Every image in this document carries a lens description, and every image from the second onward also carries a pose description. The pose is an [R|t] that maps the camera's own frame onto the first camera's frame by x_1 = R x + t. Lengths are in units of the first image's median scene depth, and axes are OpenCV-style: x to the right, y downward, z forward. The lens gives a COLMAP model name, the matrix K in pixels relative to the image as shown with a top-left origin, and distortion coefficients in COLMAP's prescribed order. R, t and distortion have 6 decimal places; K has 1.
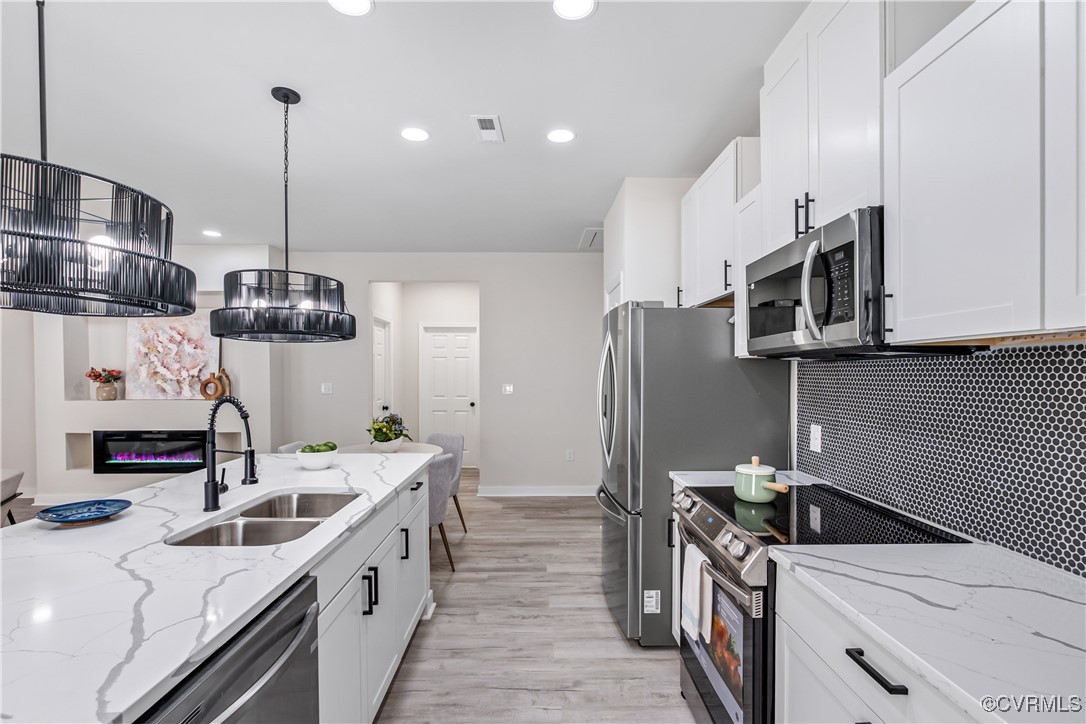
lens RADIAL K [[503.5, 0, 544.6], [0, 503.5, 376.0], [0, 0, 1]] dist [-0.002523, -0.000085]
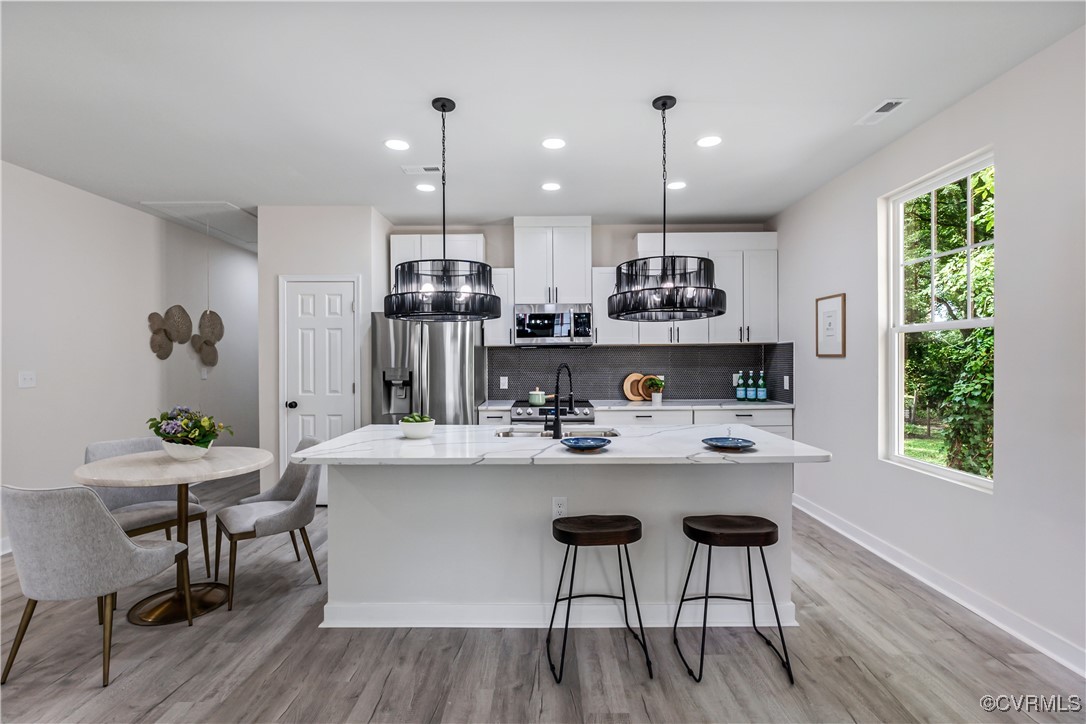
lens RADIAL K [[492.9, 0, 543.0], [0, 492.9, 362.0], [0, 0, 1]] dist [-0.000239, 0.000017]
pose [[0.024387, -0.004667, 0.999692, -2.170848], [0.013550, 0.999899, 0.004338, 0.030637], [-0.999611, 0.013440, 0.024448, 1.012371]]
